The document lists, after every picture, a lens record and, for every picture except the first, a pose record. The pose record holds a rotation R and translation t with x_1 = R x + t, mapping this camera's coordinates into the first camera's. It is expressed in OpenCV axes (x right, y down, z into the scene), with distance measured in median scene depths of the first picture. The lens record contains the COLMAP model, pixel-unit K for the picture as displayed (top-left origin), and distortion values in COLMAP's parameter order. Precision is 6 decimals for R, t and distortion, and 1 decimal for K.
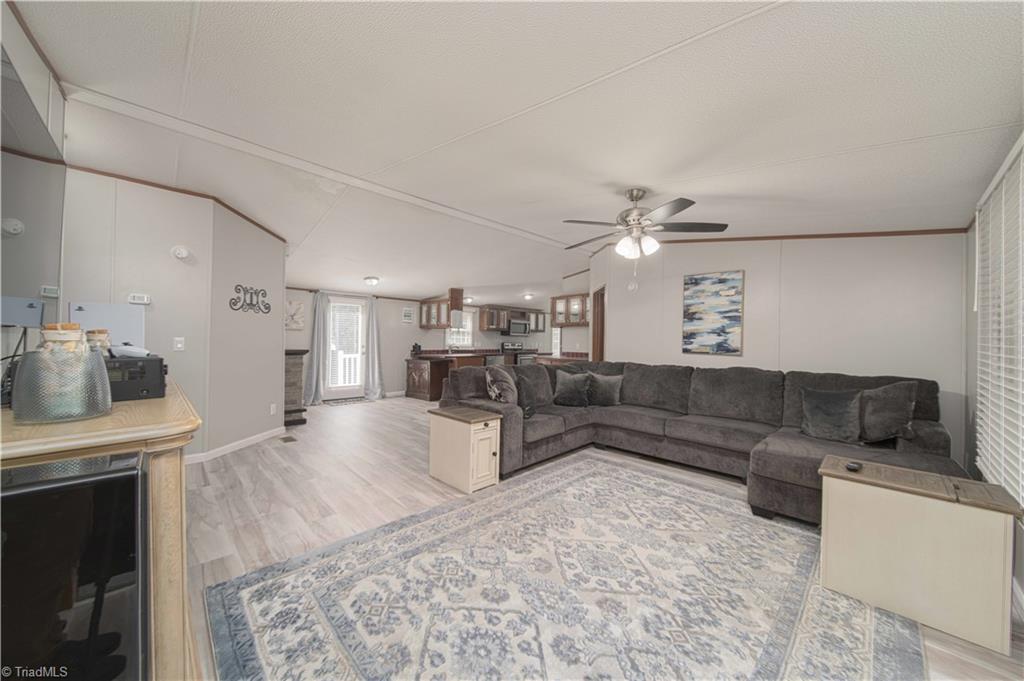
lens RADIAL K [[362.9, 0, 517.4], [0, 362.9, 340.7], [0, 0, 1]] dist [-0.002120, -0.000150]
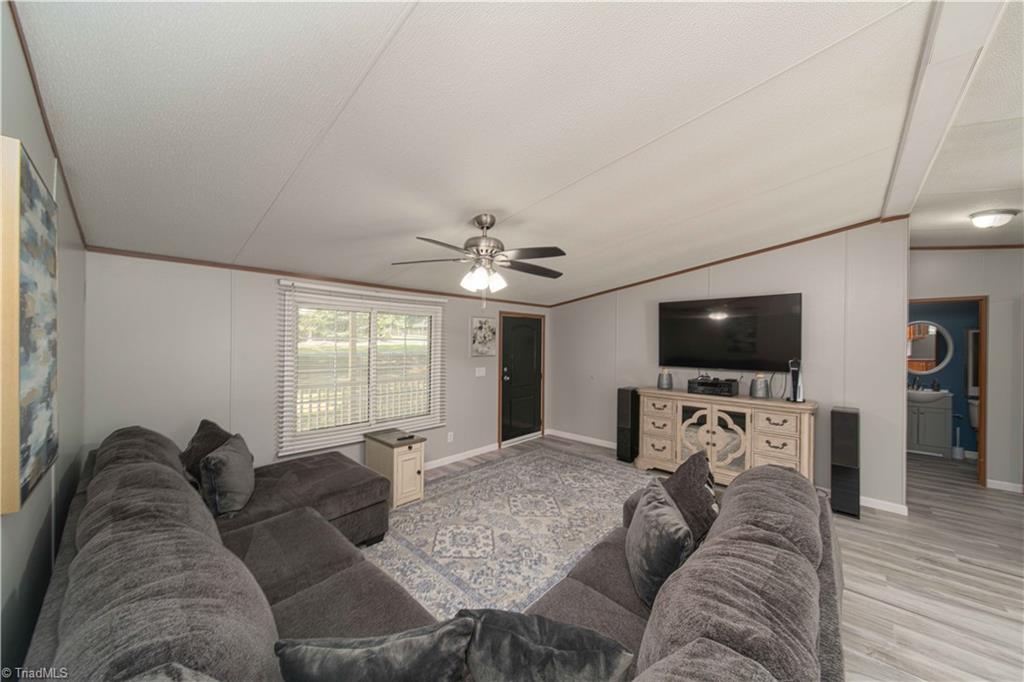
lens RADIAL K [[362.9, 0, 508.0], [0, 362.9, 342.2], [0, 0, 1]] dist [-0.002120, -0.000150]
pose [[-0.999557, -0.020419, -0.021672, 0.326620], [-0.020399, 0.999791, -0.001157, -0.127503], [0.021691, -0.000714, -0.999764, 2.206049]]
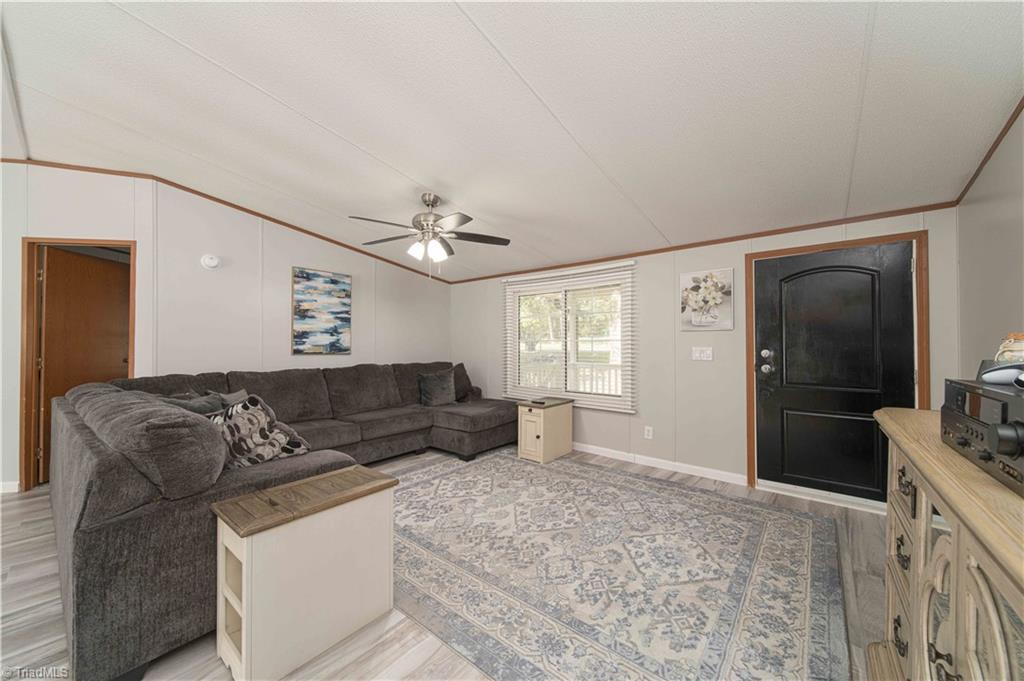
lens RADIAL K [[362.9, 0, 515.3], [0, 362.9, 341.7], [0, 0, 1]] dist [-0.002120, -0.000150]
pose [[-0.098524, -0.006417, 0.995114, -0.848241], [-0.005575, 0.999967, 0.005896, -0.009373], [-0.995119, -0.004967, -0.098557, 1.004644]]
